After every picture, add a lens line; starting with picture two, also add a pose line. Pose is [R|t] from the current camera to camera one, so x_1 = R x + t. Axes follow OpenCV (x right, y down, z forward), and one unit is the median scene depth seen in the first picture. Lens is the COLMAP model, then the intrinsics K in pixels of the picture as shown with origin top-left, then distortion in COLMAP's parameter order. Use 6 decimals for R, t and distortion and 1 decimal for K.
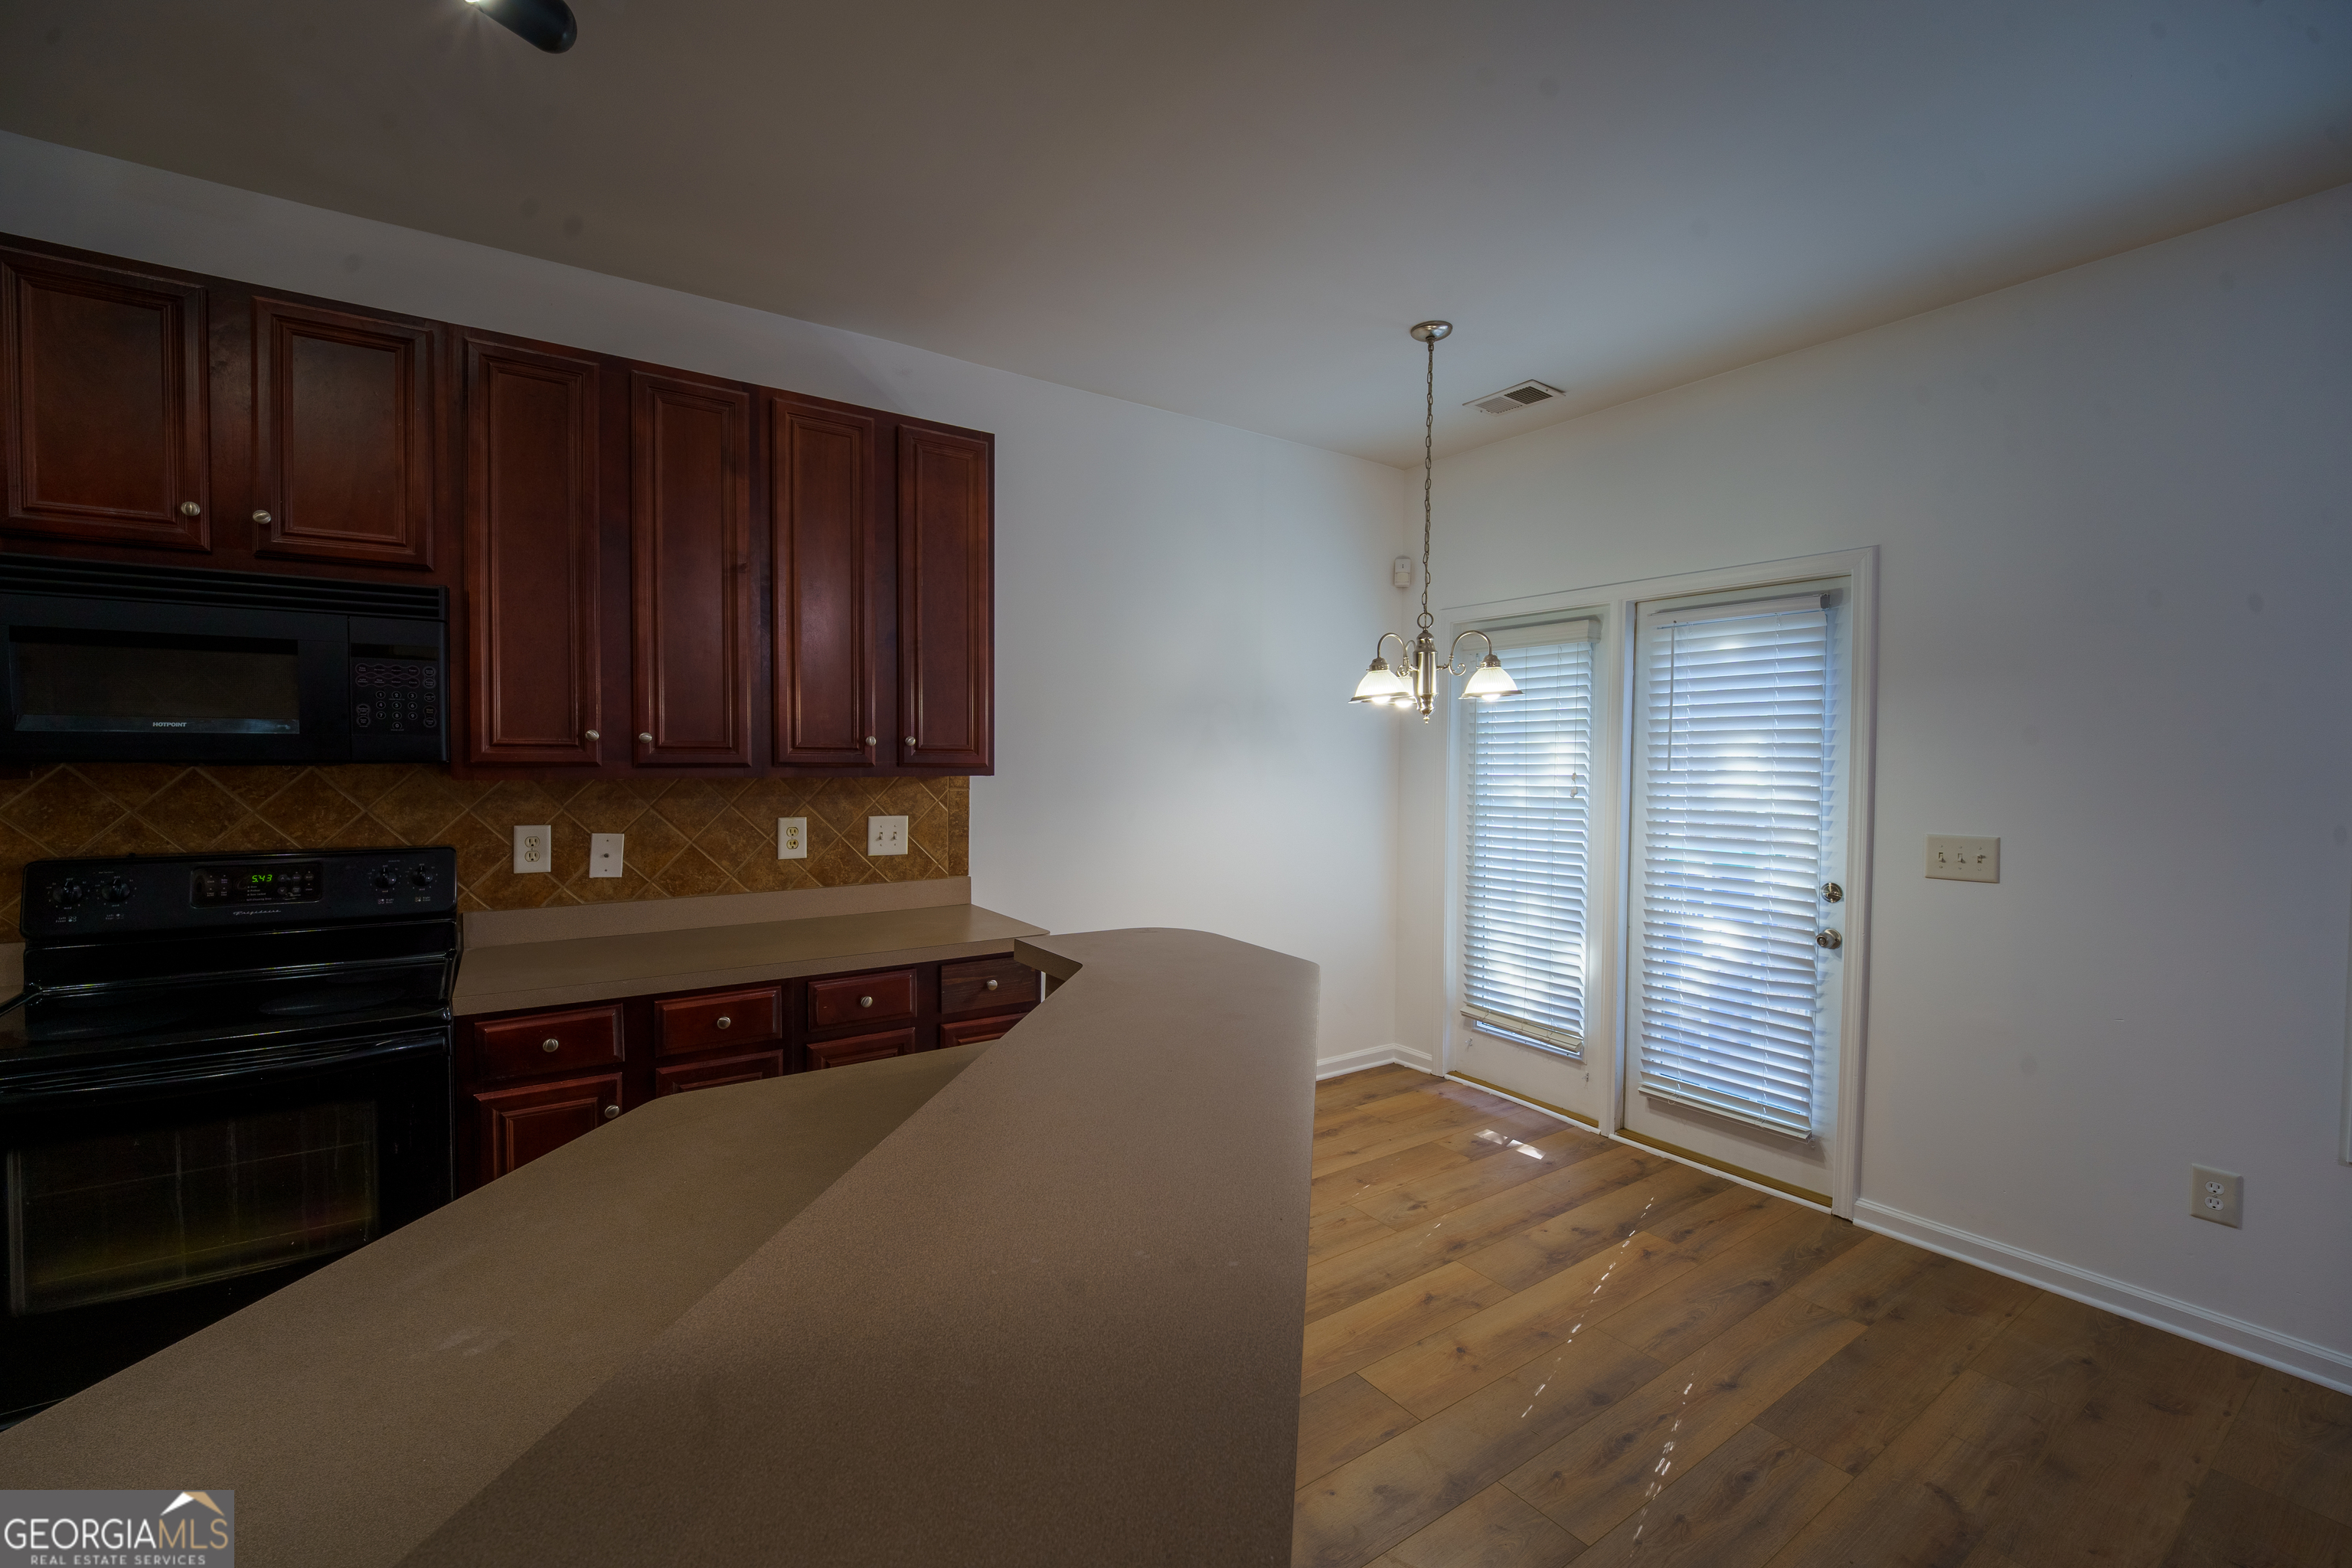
lens RADIAL K [[967.9, 0, 1169.6], [0, 967.9, 775.1], [0, 0, 1]] dist [-0.002163, -0.000243]
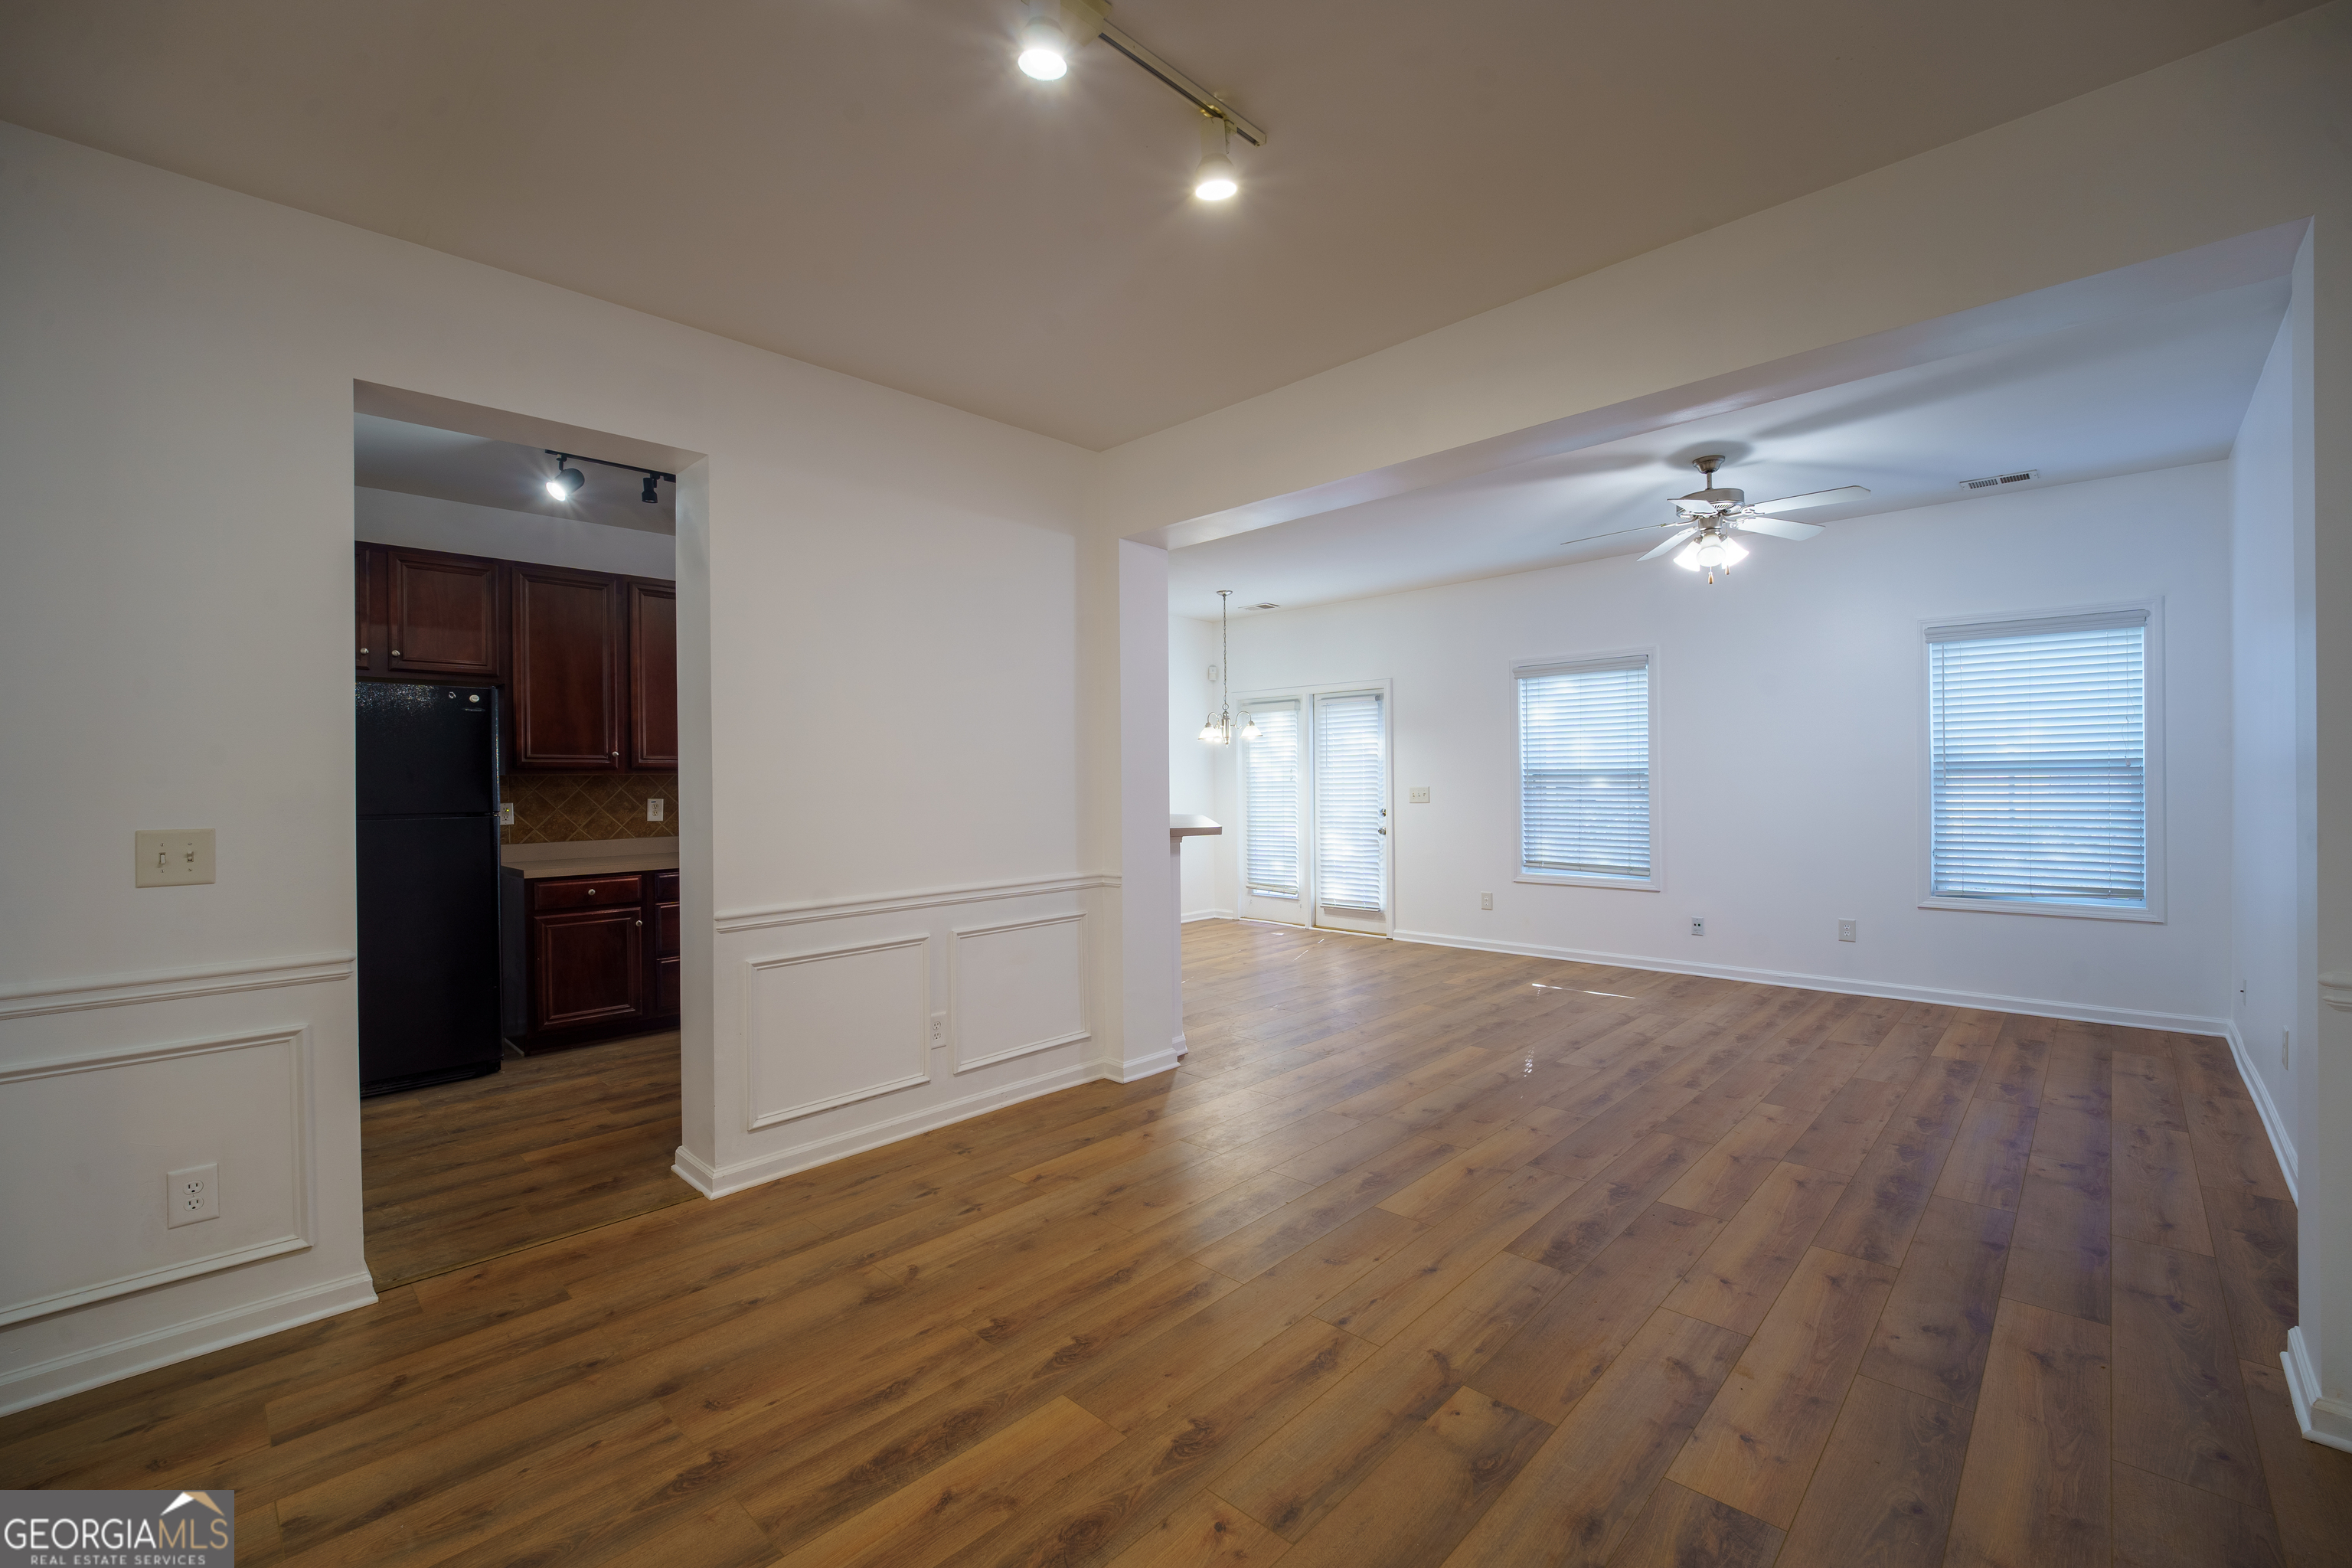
lens RADIAL K [[967.9, 0, 1172.7], [0, 967.9, 780.9], [0, 0, 1]] dist [-0.002163, -0.000243]
pose [[0.978239, -0.019912, 0.206521, -0.340997], [0.023022, 0.999655, -0.012667, 0.052024], [-0.206198, 0.017146, 0.978360, -1.237733]]
